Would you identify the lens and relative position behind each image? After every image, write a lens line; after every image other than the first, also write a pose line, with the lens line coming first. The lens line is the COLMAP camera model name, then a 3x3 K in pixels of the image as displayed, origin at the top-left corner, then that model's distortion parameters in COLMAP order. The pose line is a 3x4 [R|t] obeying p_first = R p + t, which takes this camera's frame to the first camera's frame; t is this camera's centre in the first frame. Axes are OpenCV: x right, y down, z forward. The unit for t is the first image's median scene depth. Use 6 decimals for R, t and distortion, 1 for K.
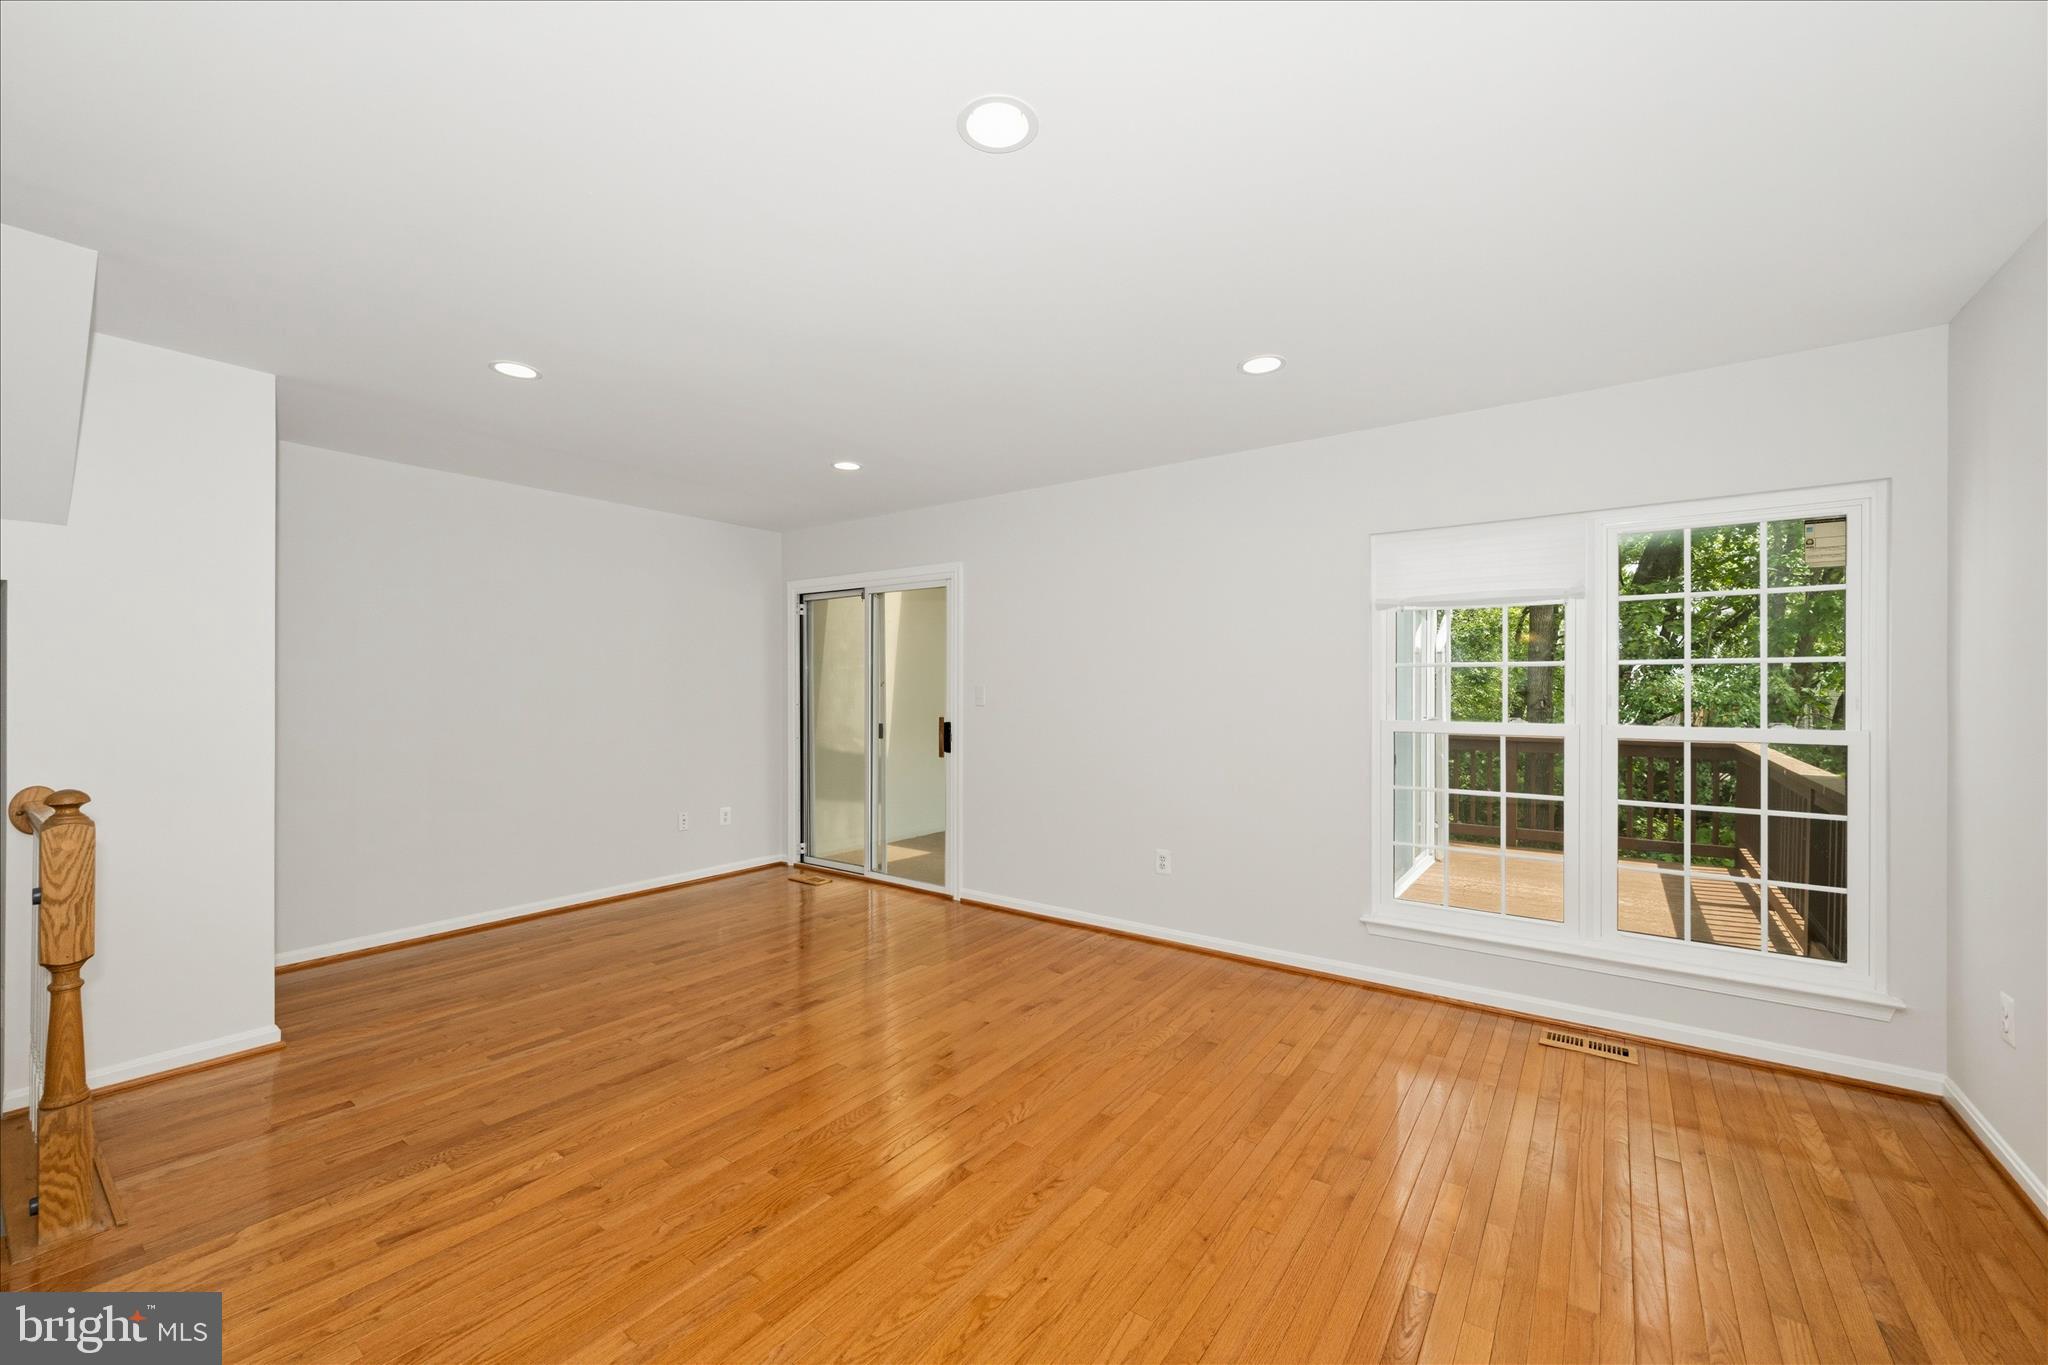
lens RADIAL K [[803.2, 0, 1028.9], [0, 803.2, 681.1], [0, 0, 1]] dist [0.000680, -0.000474]
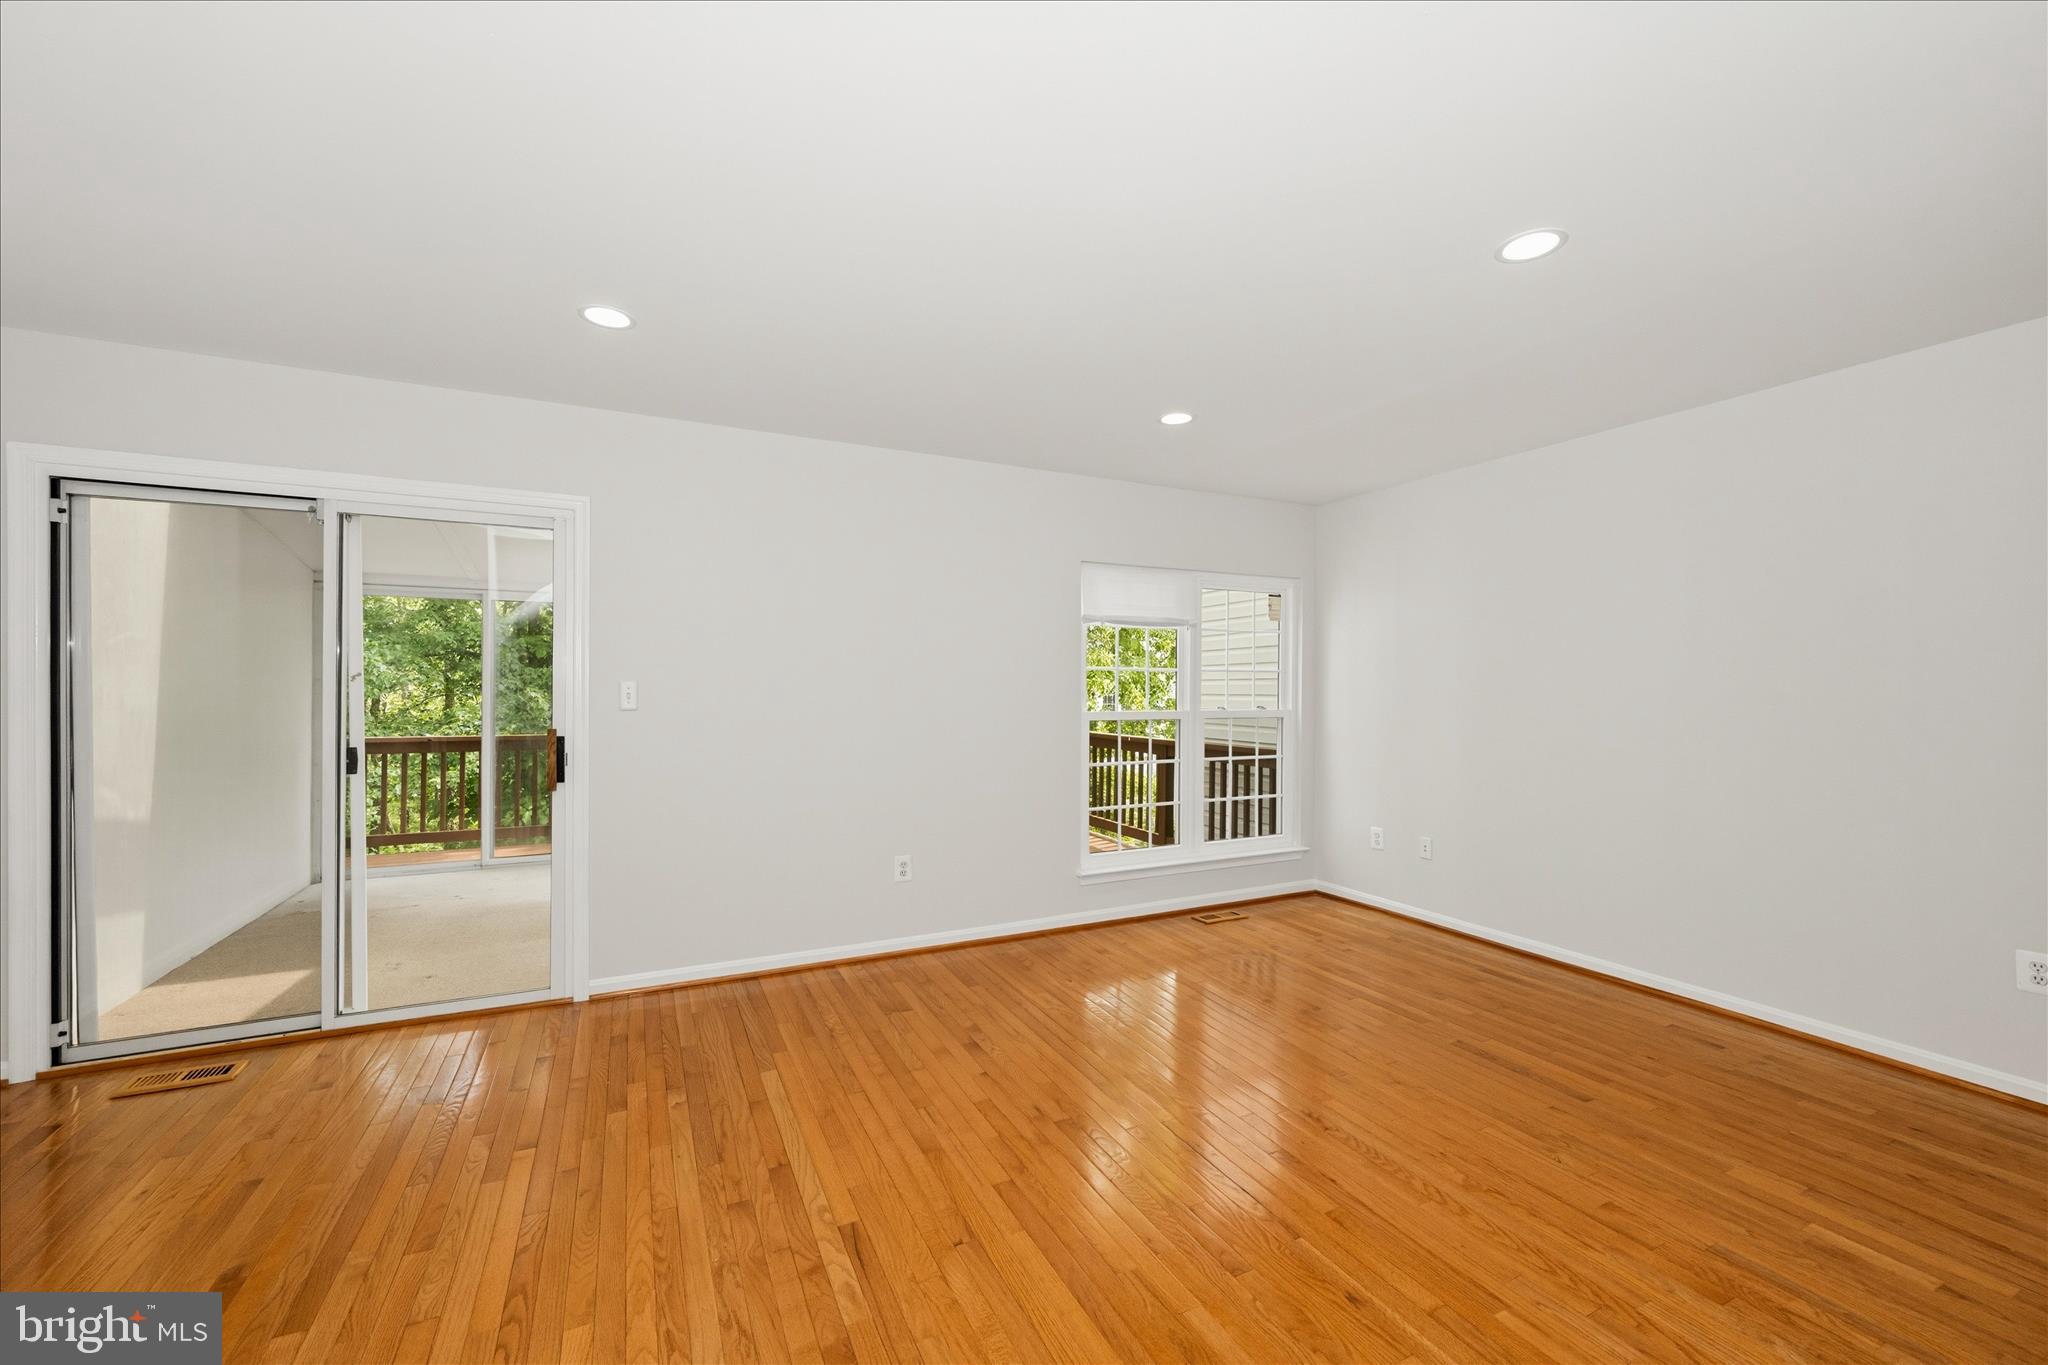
lens RADIAL K [[803.2, 0, 1024.2], [0, 803.2, 689.2], [0, 0, 1]] dist [0.000680, -0.000474]
pose [[0.470347, 0.000429, 0.882481, -0.680979], [-0.008674, 0.999954, 0.004137, 0.008171], [-0.882439, -0.009600, 0.470329, 0.482086]]
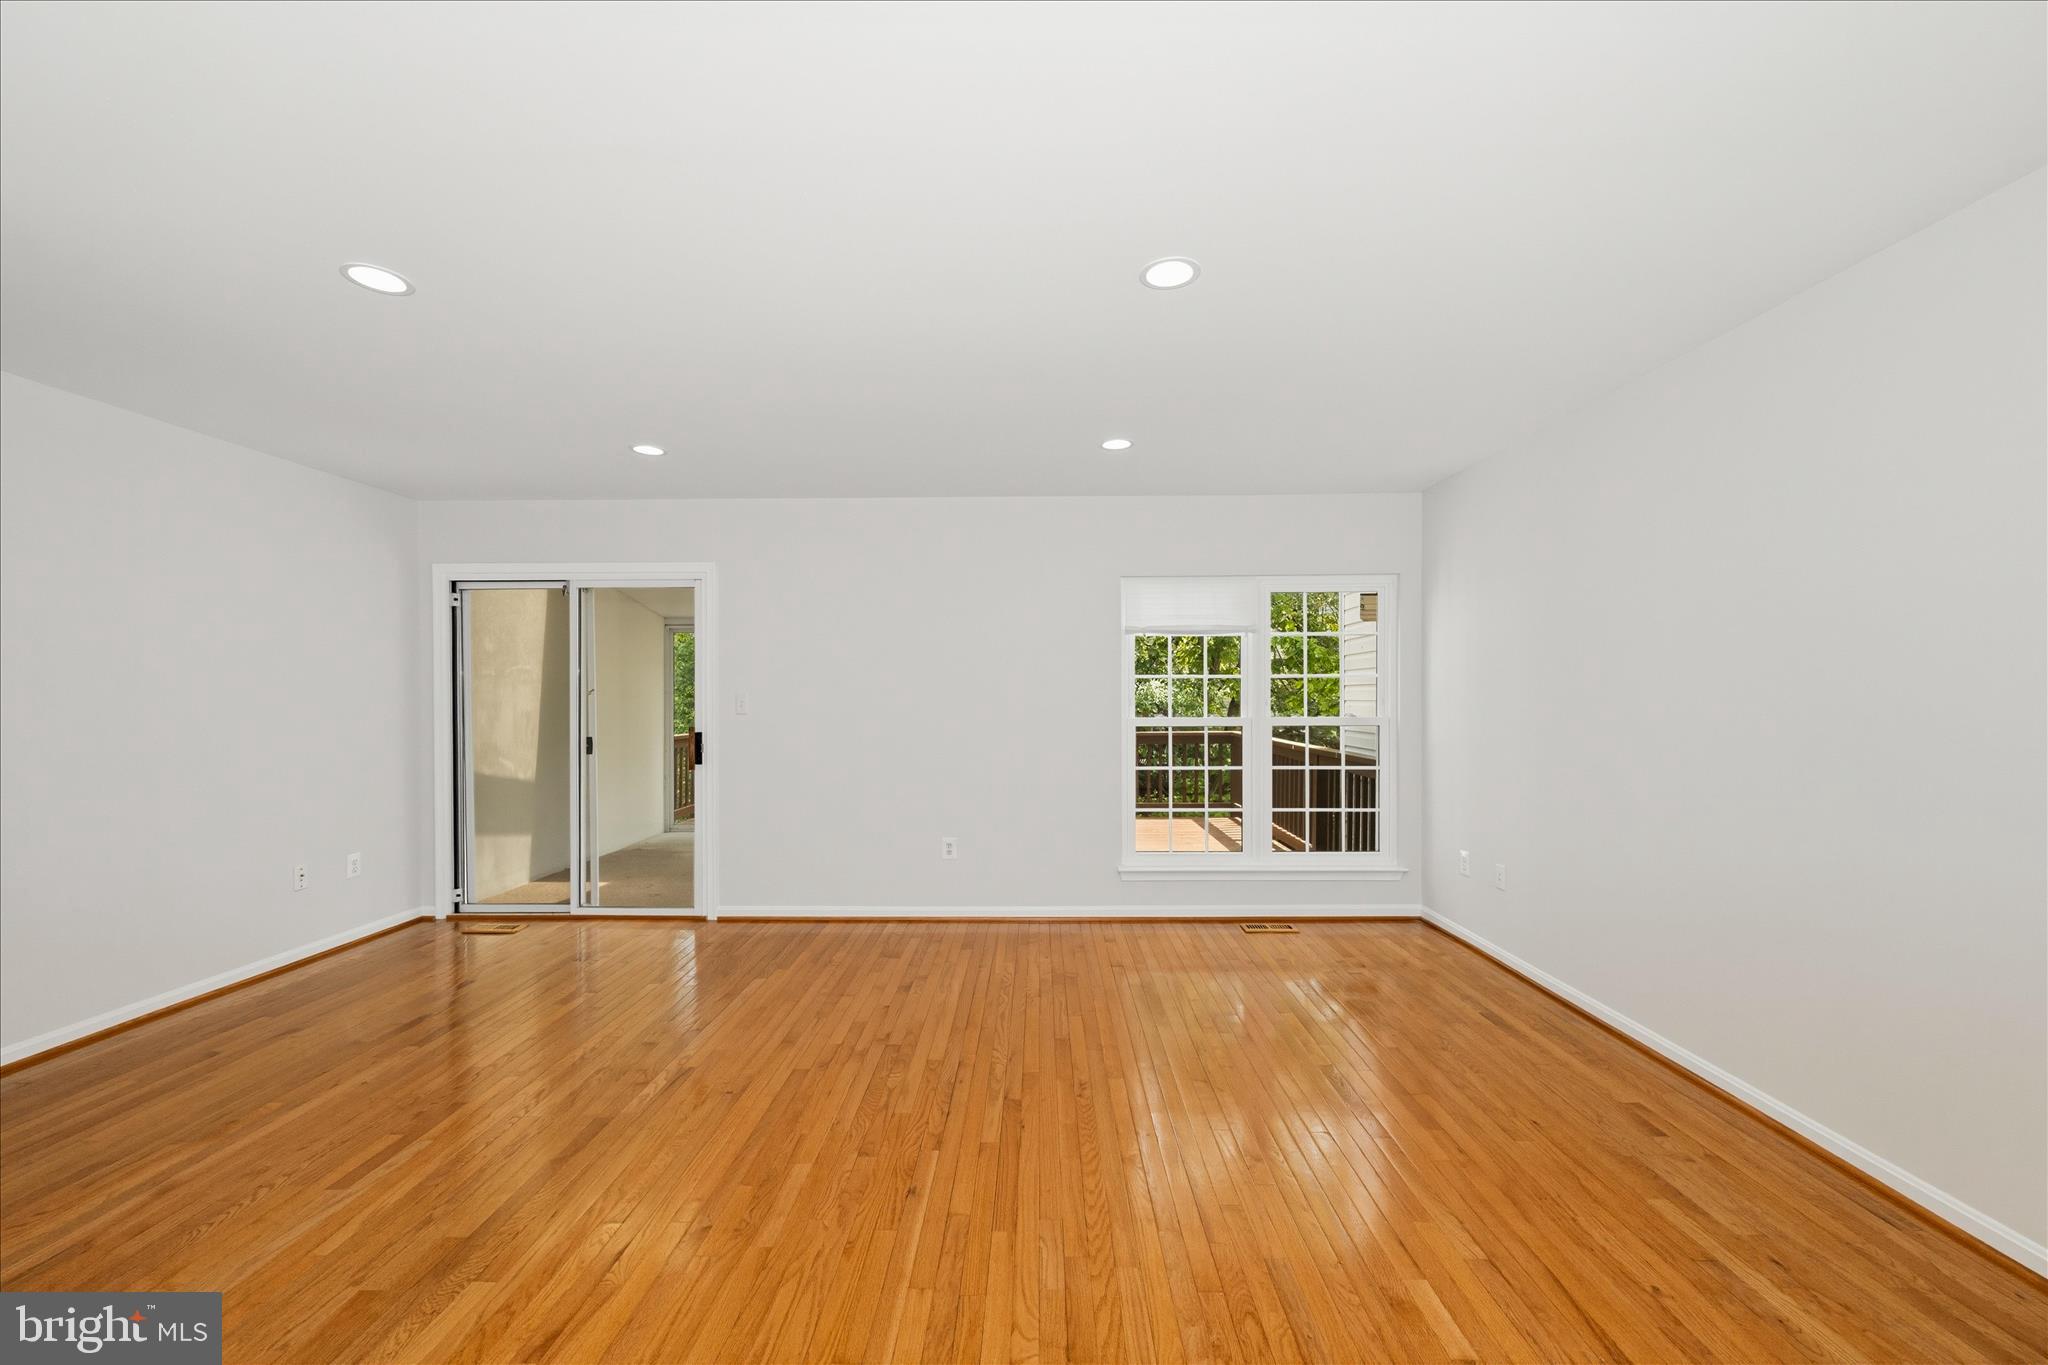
lens RADIAL K [[803.2, 0, 1026.7], [0, 803.2, 699.4], [0, 0, 1]] dist [0.000680, -0.000474]
pose [[0.818585, -0.005712, 0.574357, -0.440832], [0.000309, 0.999955, 0.009504, 0.005053], [-0.574385, -0.007602, 0.818550, 0.015927]]
